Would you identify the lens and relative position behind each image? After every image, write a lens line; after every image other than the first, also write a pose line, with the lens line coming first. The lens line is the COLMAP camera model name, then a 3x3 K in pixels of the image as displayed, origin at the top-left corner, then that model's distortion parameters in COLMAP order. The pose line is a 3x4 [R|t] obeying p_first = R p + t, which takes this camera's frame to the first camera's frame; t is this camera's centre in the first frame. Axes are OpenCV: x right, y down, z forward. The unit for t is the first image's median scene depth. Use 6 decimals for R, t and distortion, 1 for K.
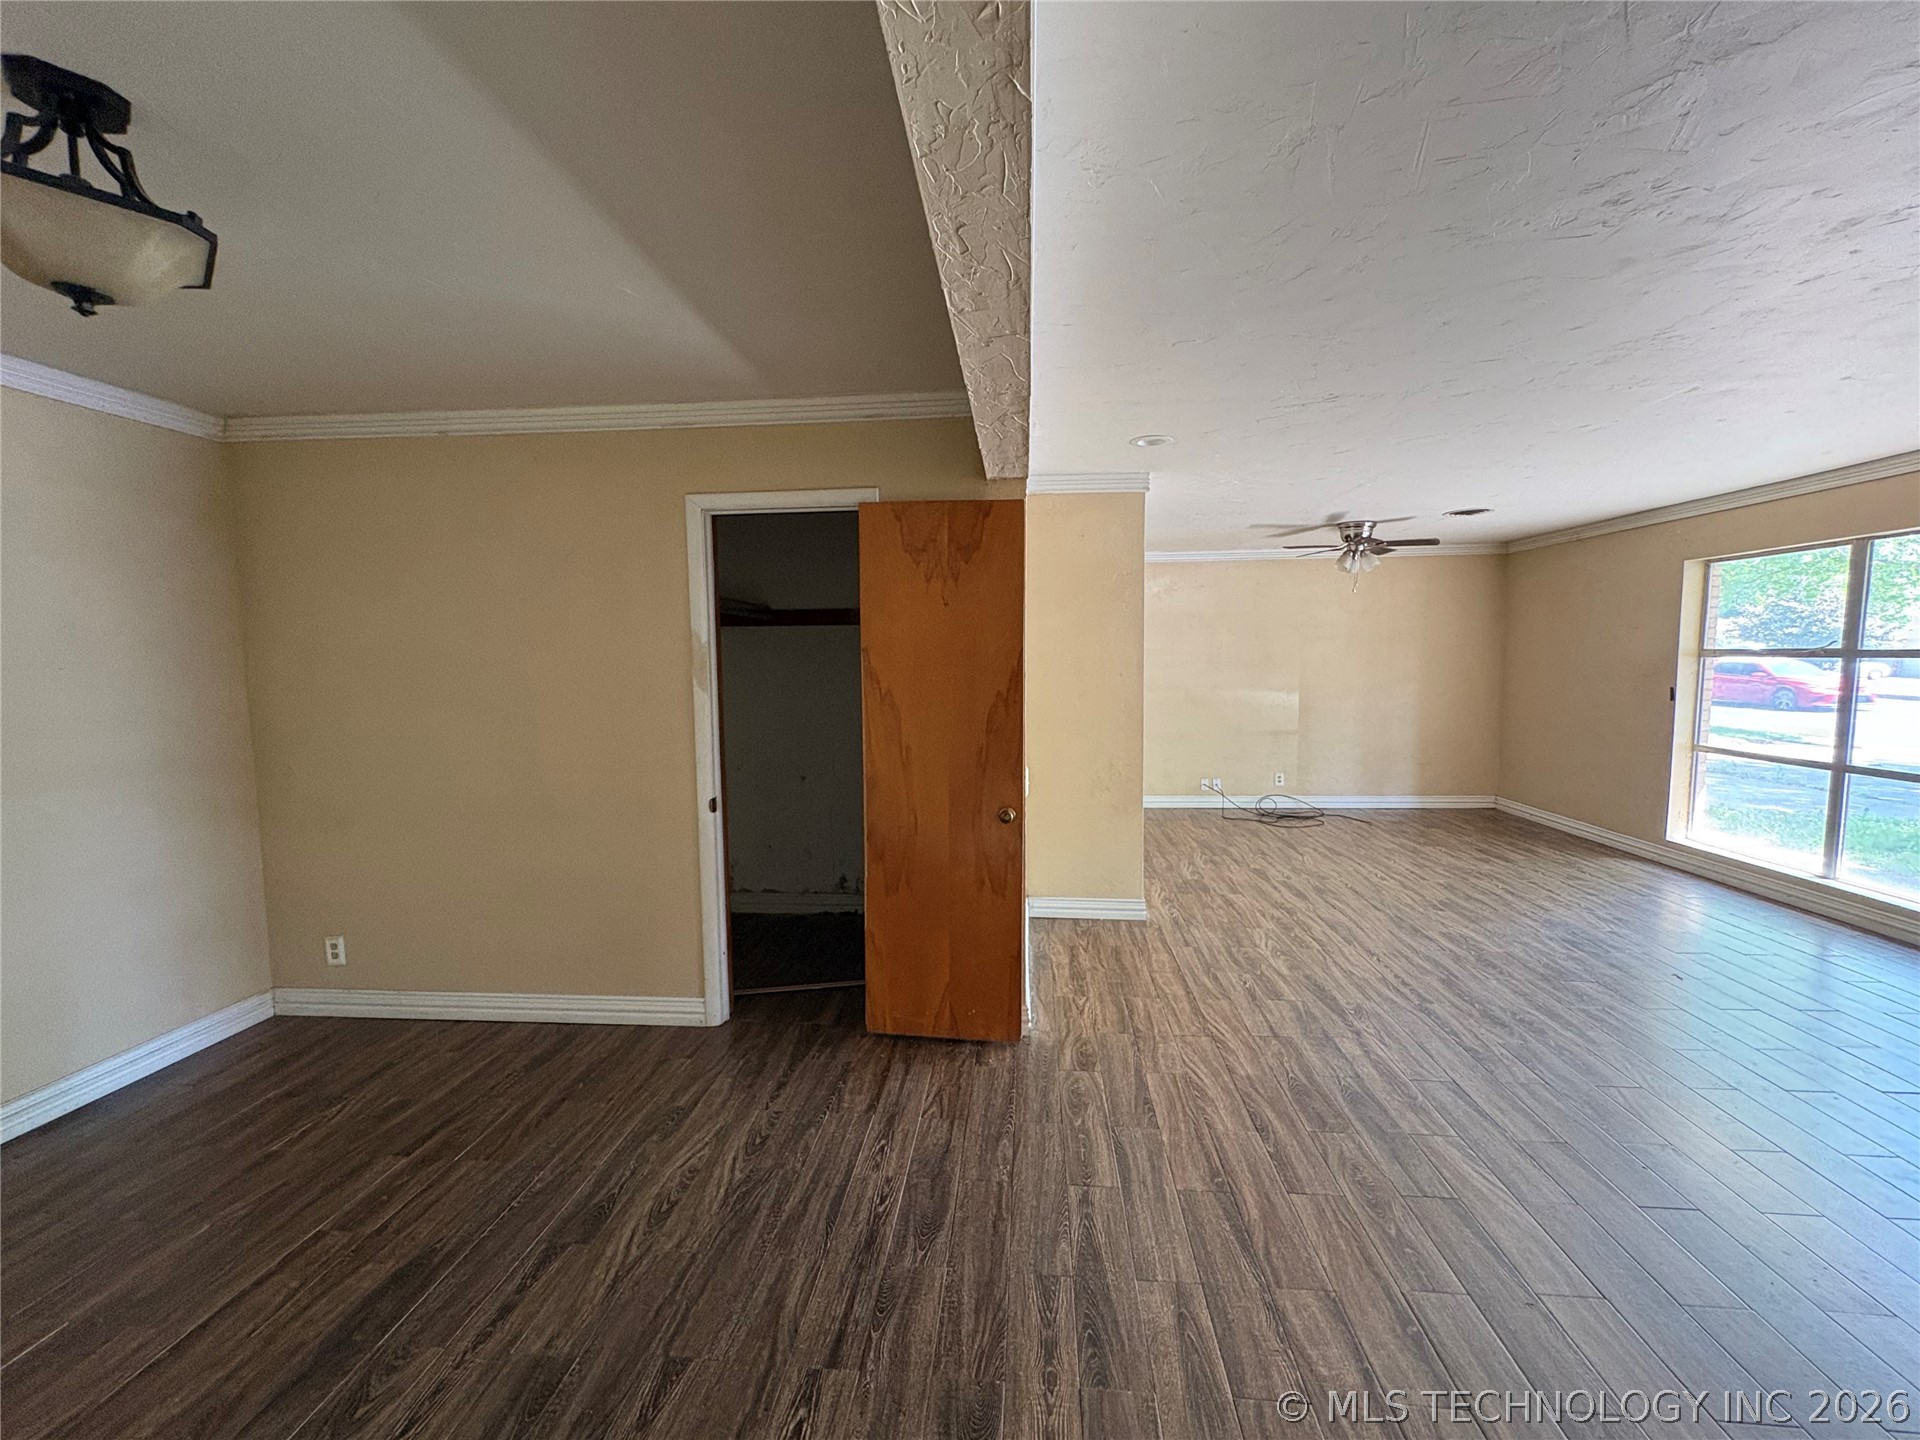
lens RADIAL K [[767.2, 0, 963.7], [0, 767.2, 717.3], [0, 0, 1]] dist [-0.001311, -0.000027]
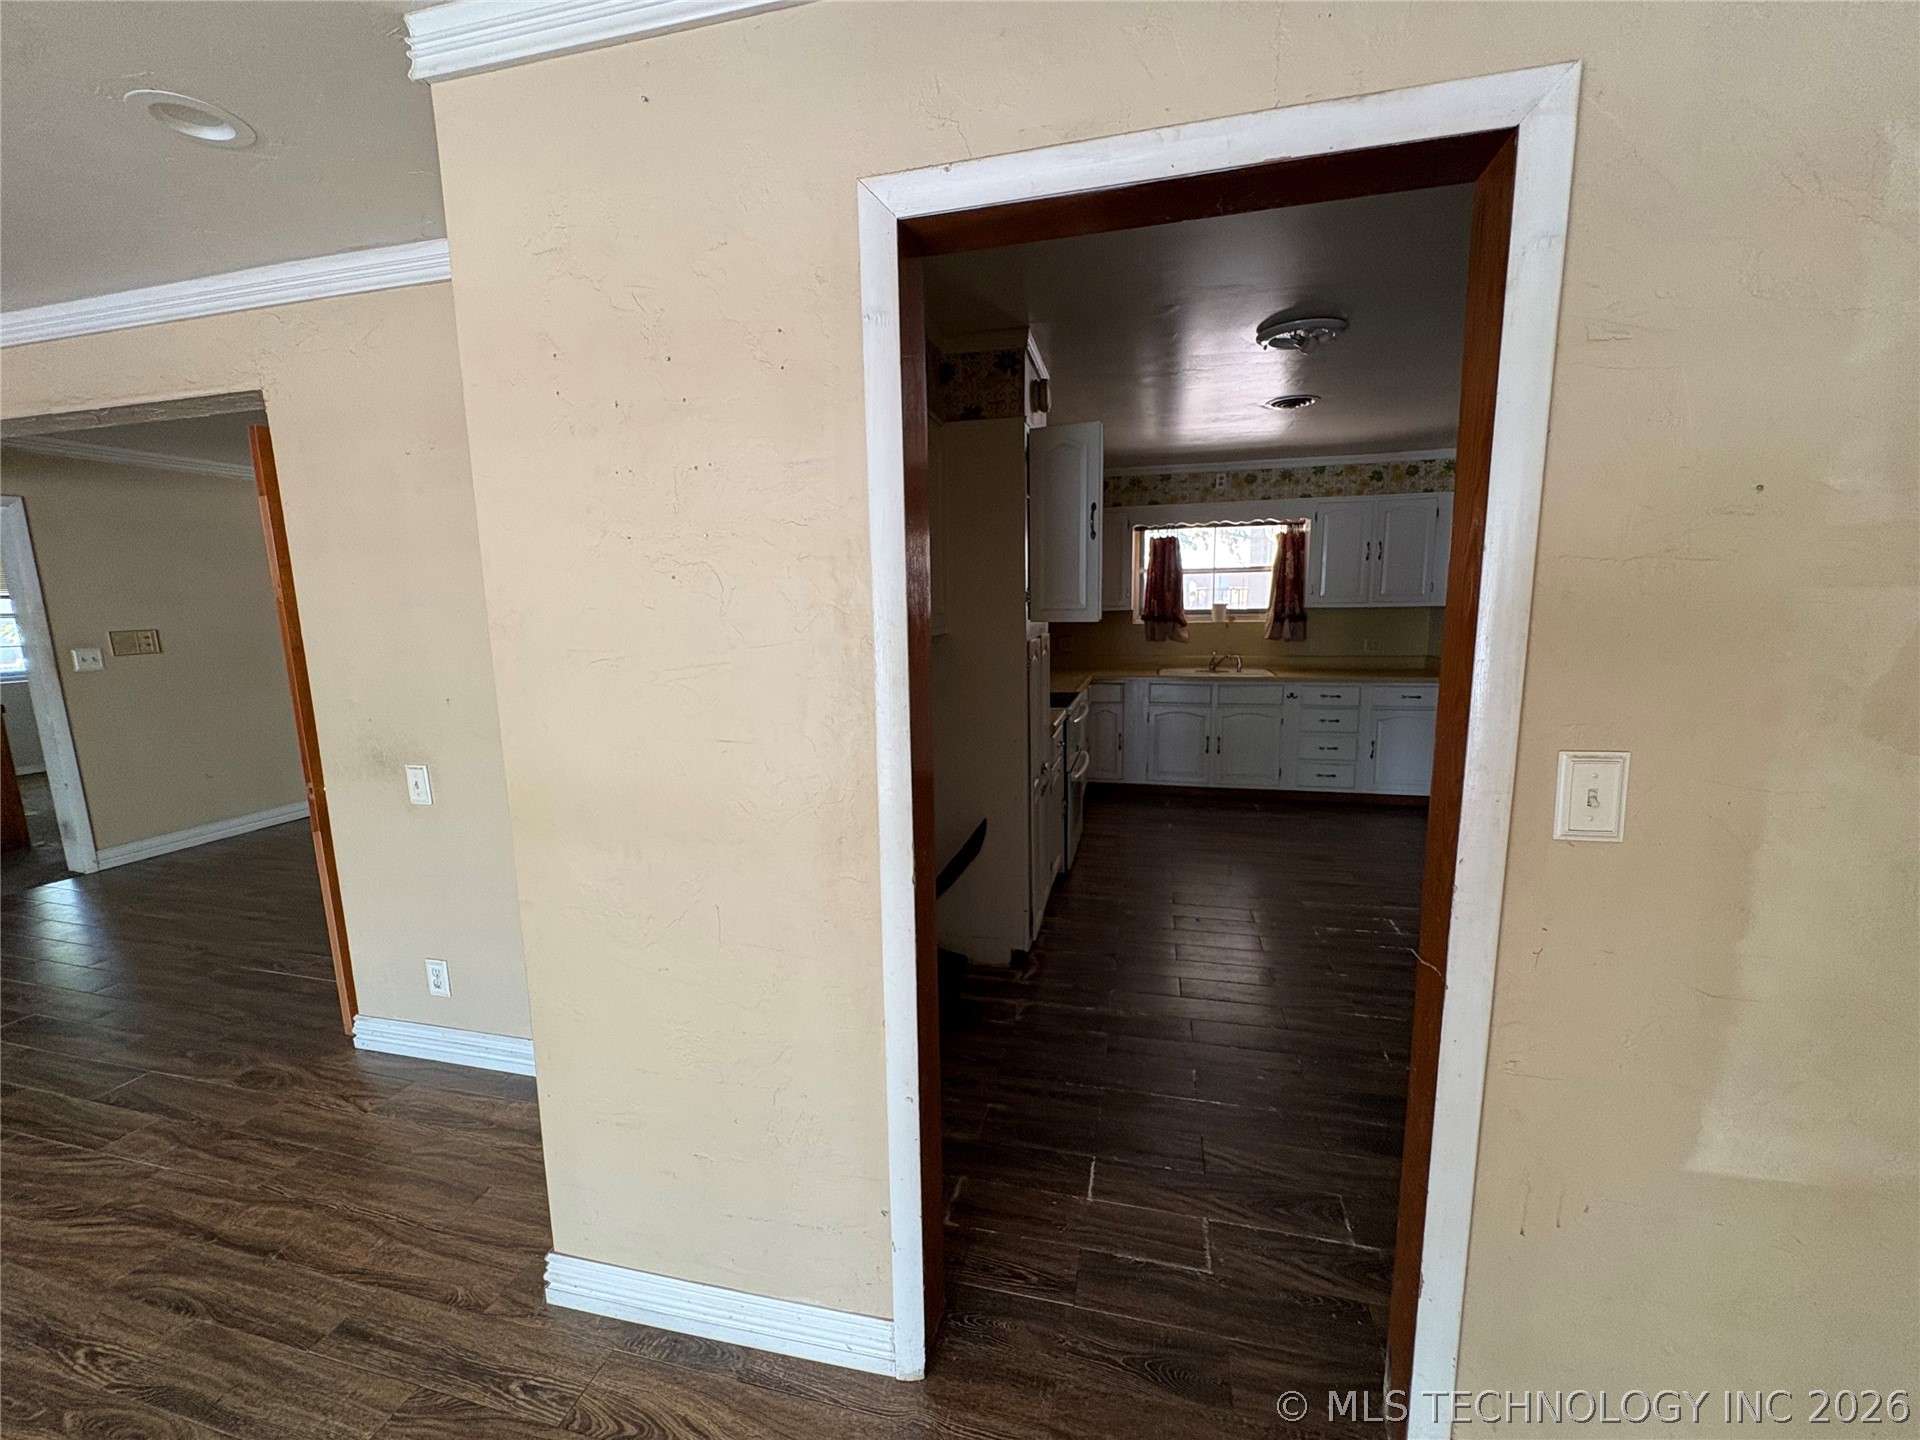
lens RADIAL K [[767.2, 0, 963.7], [0, 767.2, 717.3], [0, 0, 1]] dist [-0.001311, -0.000027]
pose [[-0.162128, 0.175711, -0.971000, 0.673833], [-0.050895, 0.981220, 0.186059, -0.134075], [0.985456, 0.079585, -0.150140, 1.587834]]
